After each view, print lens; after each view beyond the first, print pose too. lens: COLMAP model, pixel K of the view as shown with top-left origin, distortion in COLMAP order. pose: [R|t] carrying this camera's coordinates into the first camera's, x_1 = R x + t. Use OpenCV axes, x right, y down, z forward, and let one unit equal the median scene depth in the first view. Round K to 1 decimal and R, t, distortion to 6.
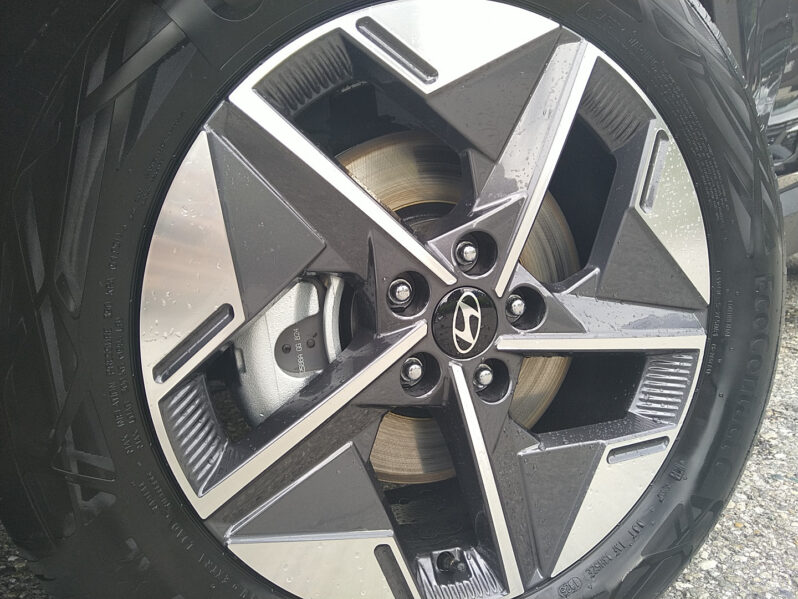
lens RADIAL K [[588.9, 0, 399.0], [0, 588.9, 299.5], [0, 0, 1]] dist [0.000514, 0.003026]
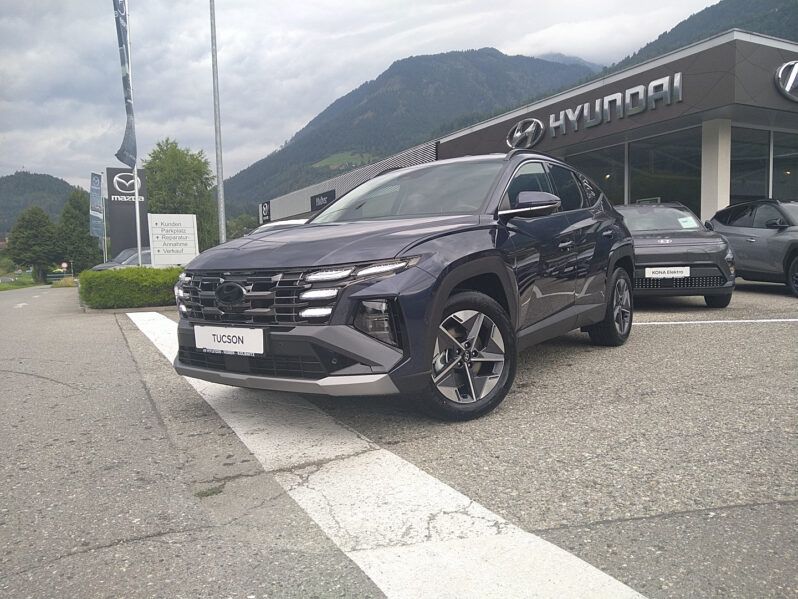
lens RADIAL K [[588.9, 0, 399.0], [0, 588.9, 299.5], [0, 0, 1]] dist [0.000514, 0.003026]
pose [[0.988791, -0.003240, 0.149274, -1.543942], [0.021380, 0.992534, -0.120078, 0.176959], [-0.147770, 0.121924, 0.981478, -5.183111]]
